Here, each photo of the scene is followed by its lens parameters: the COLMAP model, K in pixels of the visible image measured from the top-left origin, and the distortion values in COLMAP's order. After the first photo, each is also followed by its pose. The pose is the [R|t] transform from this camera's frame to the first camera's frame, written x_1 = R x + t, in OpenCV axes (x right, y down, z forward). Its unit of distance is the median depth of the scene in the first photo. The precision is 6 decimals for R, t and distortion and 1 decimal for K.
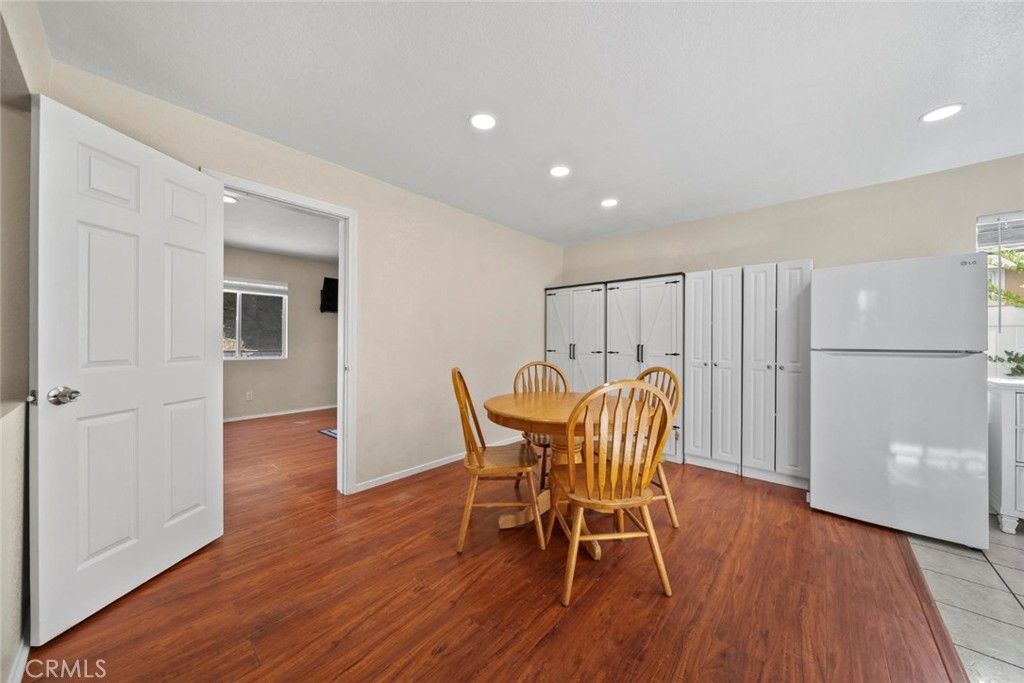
lens RADIAL K [[355.9, 0, 511.3], [0, 355.9, 339.7], [0, 0, 1]] dist [-0.002429, 0.000014]
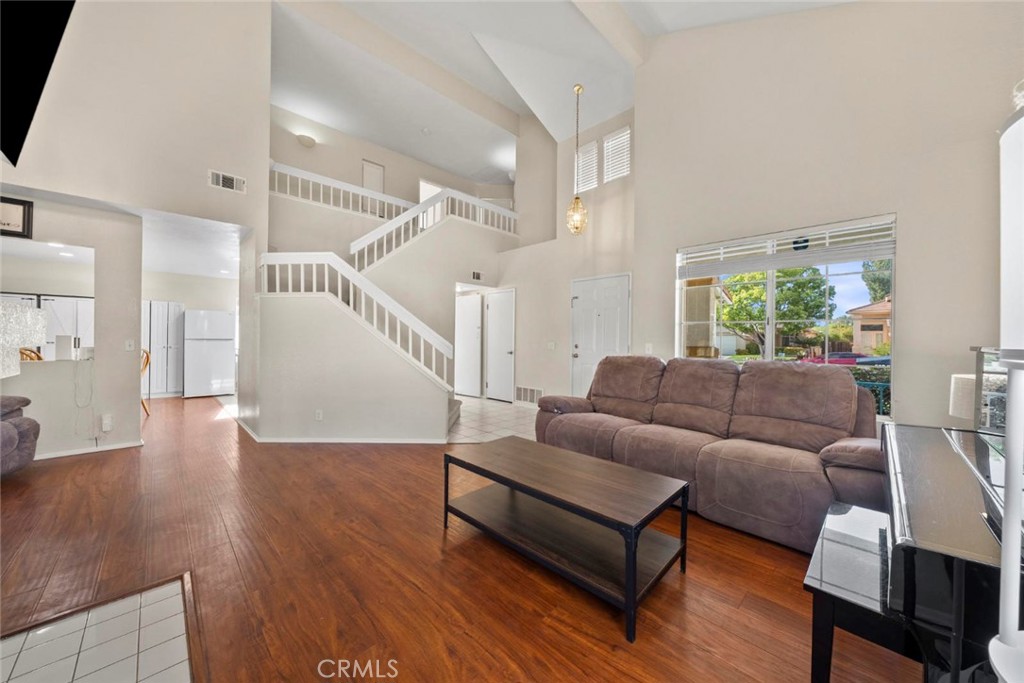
lens RADIAL K [[355.9, 0, 505.8], [0, 355.9, 343.2], [0, 0, 1]] dist [-0.002429, 0.000014]
pose [[0.062824, -0.005287, 0.998011, -1.502447], [-0.011937, 0.999910, 0.006048, 0.010187], [-0.997953, -0.012294, 0.062755, -1.422963]]
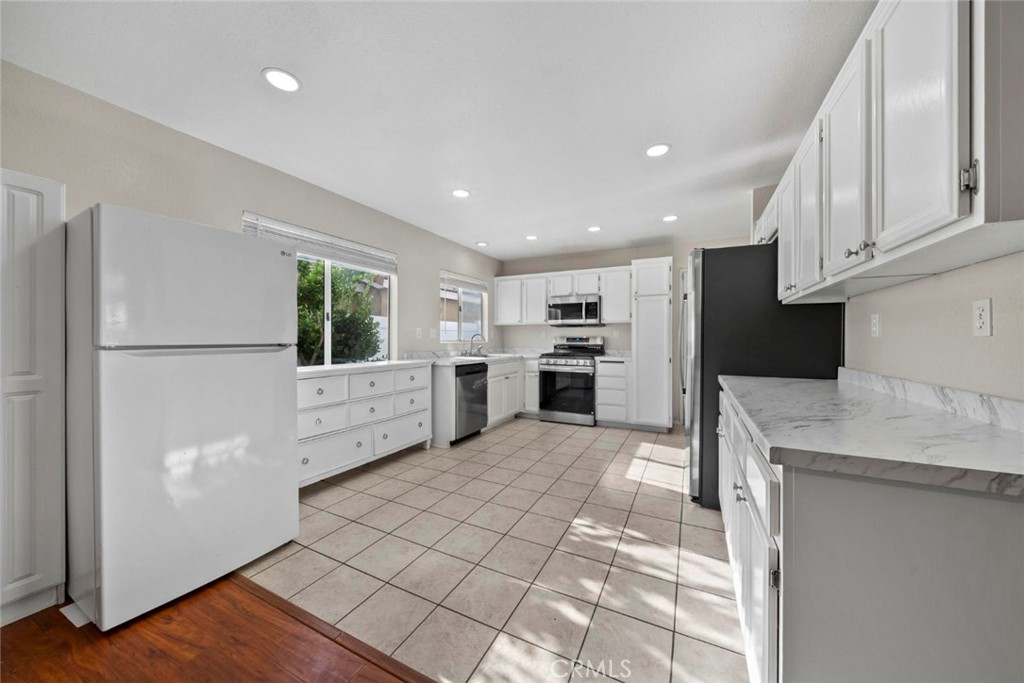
lens RADIAL K [[355.9, 0, 513.6], [0, 355.9, 339.7], [0, 0, 1]] dist [-0.002429, 0.000014]
pose [[-0.259140, -0.009765, 0.965790, 0.127804], [-0.008574, 0.999933, 0.007809, 0.004500], [-0.965802, -0.006257, -0.259207, 0.457700]]
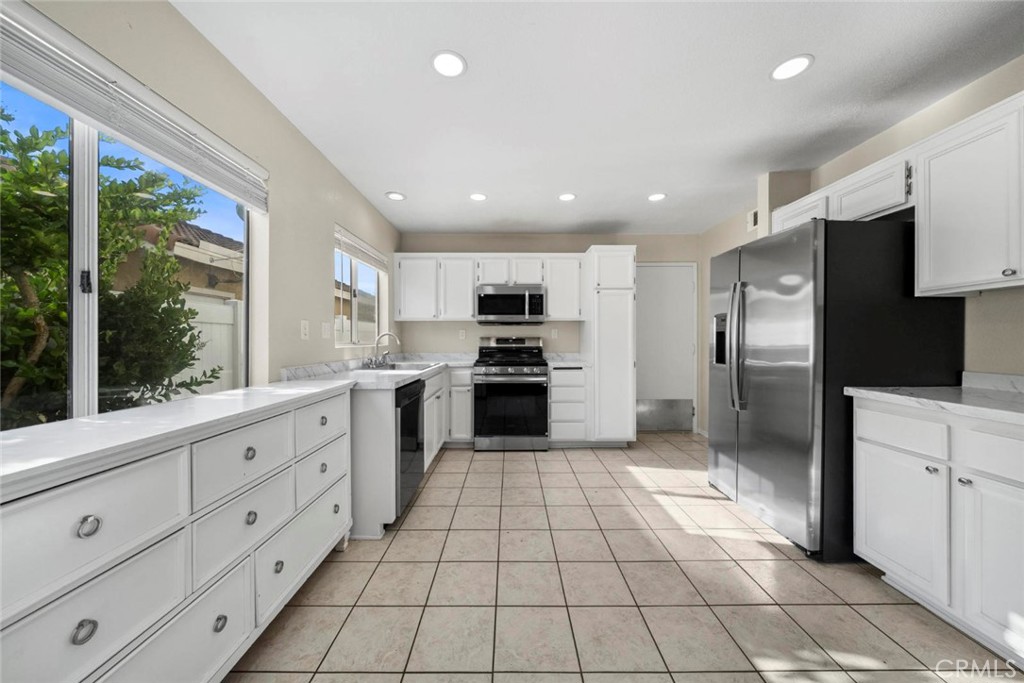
lens RADIAL K [[355.9, 0, 511.3], [0, 355.9, 340.1], [0, 0, 1]] dist [-0.002429, 0.000014]
pose [[-0.670537, -0.005590, 0.741855, 0.563922], [-0.006508, 0.999977, 0.001653, 0.008004], [-0.741847, -0.003720, -0.670559, 0.591352]]
